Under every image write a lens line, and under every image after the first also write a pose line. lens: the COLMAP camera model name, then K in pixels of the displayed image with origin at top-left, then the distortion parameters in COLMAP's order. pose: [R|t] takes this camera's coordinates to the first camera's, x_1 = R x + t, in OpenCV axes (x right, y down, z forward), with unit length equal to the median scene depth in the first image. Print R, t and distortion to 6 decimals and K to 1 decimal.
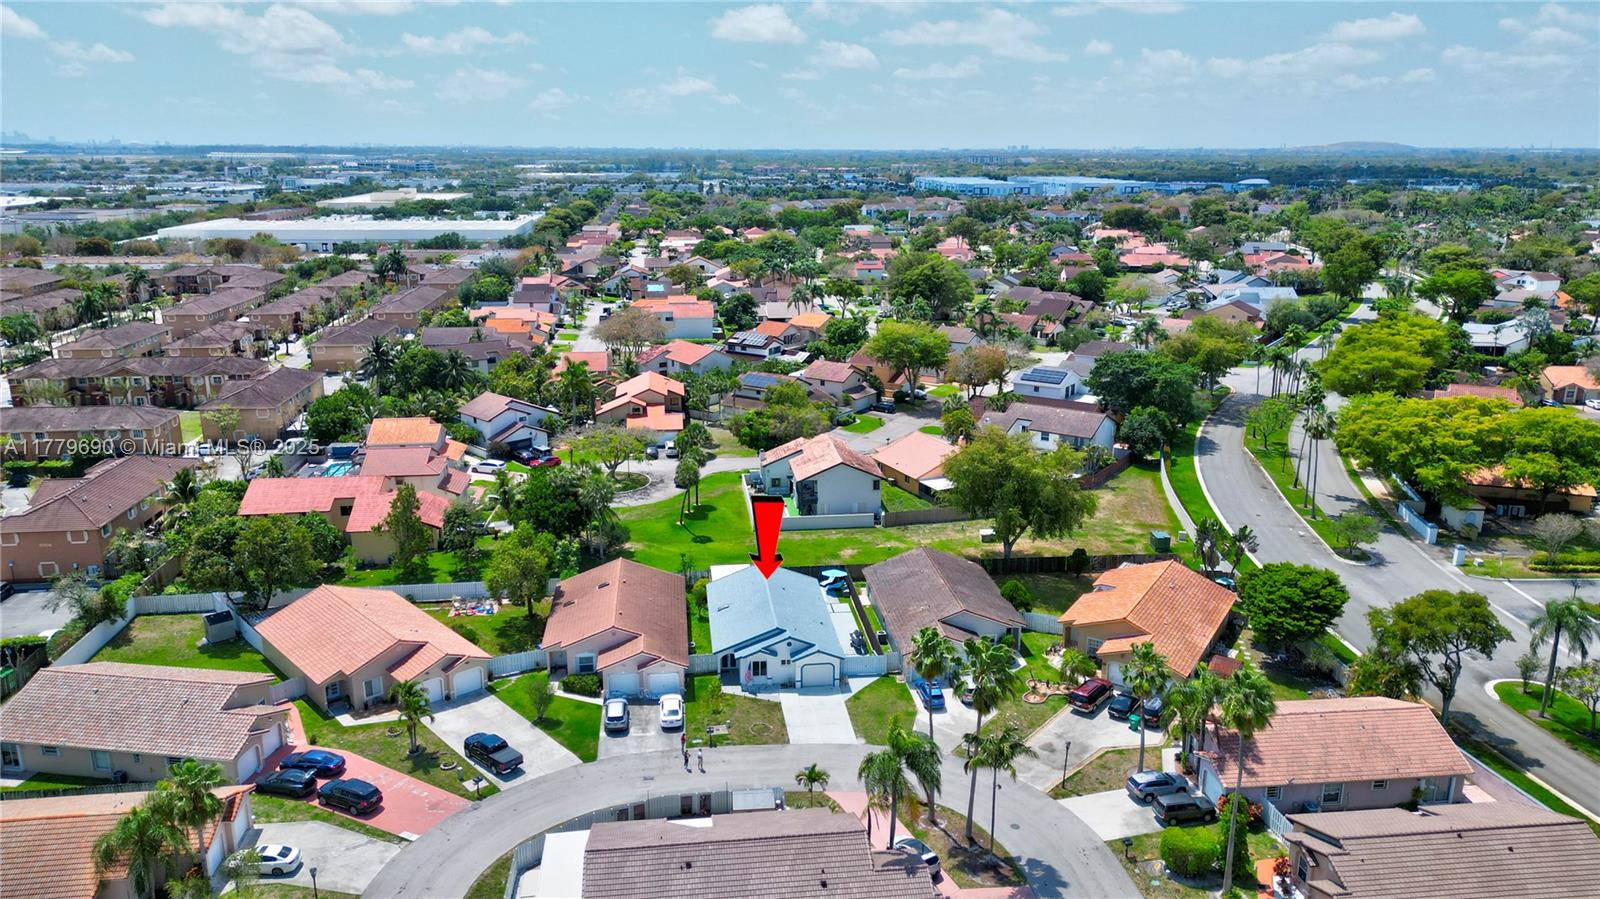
lens RADIAL K [[1123.2, 0, 800.0], [0, 1123.2, 449.5], [0, 0, 1]] dist [0.097617, -0.127434]
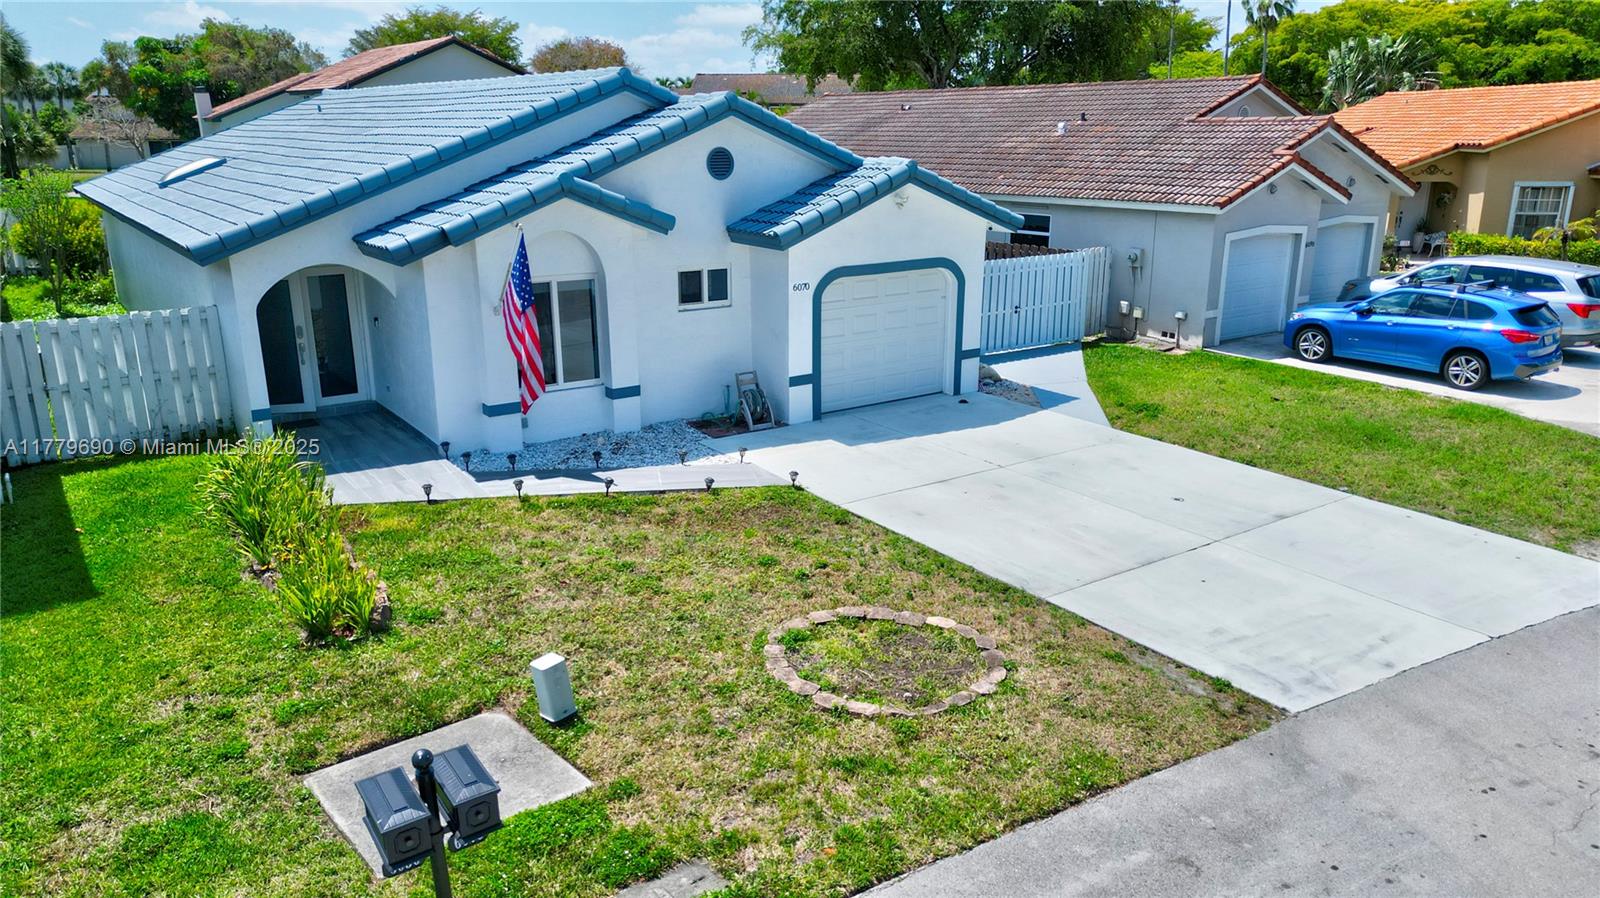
lens RADIAL K [[1123.2, 0, 800.0], [0, 1123.2, 449.0], [0, 0, 1]] dist [0.097617, -0.127434]
pose [[0.875760, -0.139646, 0.462108, -0.080055], [0.134826, 0.989908, 0.043629, 0.207158], [-0.463538, 0.024095, 0.885750, 0.846793]]
